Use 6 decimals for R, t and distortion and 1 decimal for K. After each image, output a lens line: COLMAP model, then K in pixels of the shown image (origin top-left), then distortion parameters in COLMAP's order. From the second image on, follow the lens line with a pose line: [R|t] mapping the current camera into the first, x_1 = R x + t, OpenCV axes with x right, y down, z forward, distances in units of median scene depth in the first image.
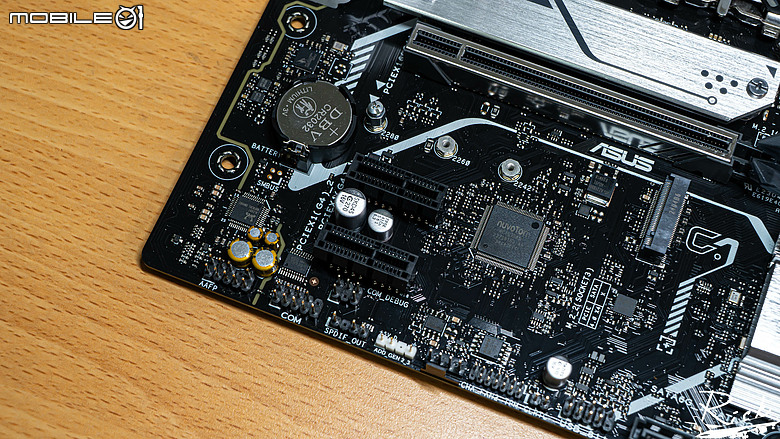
lens RADIAL K [[1310.8, 0, 390.0], [0, 1310.8, 219.5], [0, 0, 1]] dist [0.011863, -0.092395]
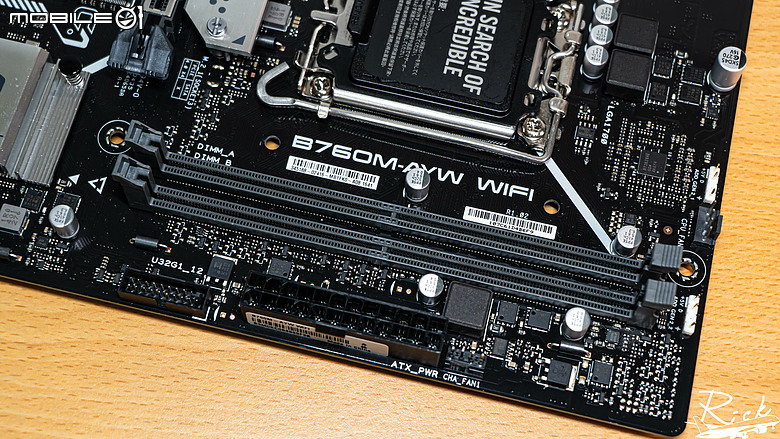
lens RADIAL K [[1310.8, 0, 390.0], [0, 1310.8, 219.5], [0, 0, 1]] dist [0.011863, -0.092395]
pose [[0.145813, 0.913346, -0.380180, 0.861565], [-0.925603, 0.261622, 0.273518, -0.487472], [0.349280, 0.312014, 0.883544, 0.162861]]
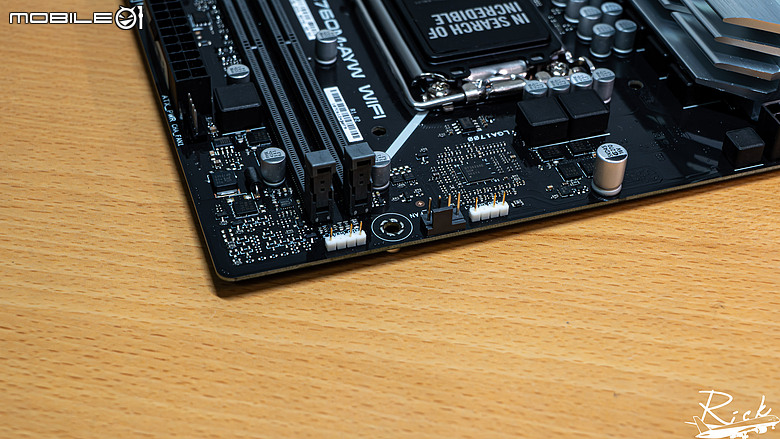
lens RADIAL K [[1310.8, 0, 390.0], [0, 1310.8, 219.5], [0, 0, 1]] dist [0.011863, -0.092395]
pose [[-0.759641, 0.429798, -0.488077, 1.021653], [-0.612687, -0.221294, 0.758712, -1.166020], [0.218084, 0.875387, 0.431436, 0.742963]]
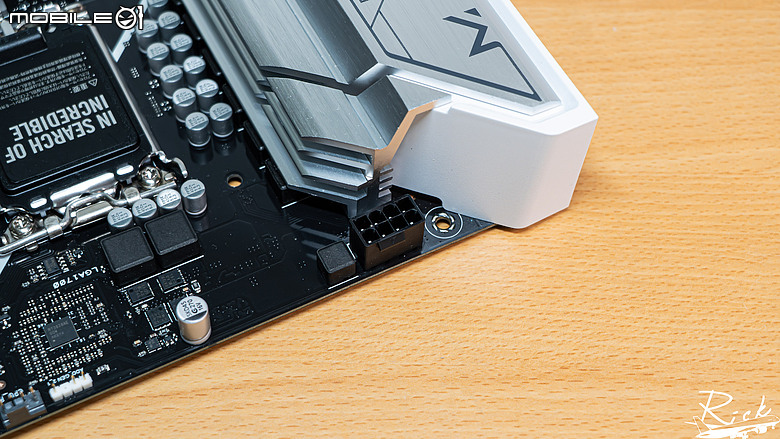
lens RADIAL K [[1310.8, 0, 390.0], [0, 1310.8, 219.5], [0, 0, 1]] dist [0.011863, -0.092395]
pose [[-0.646404, 0.630734, -0.429344, 0.656055], [-0.721587, -0.322500, 0.612622, -1.178692], [0.247938, 0.705810, 0.663595, 0.507968]]
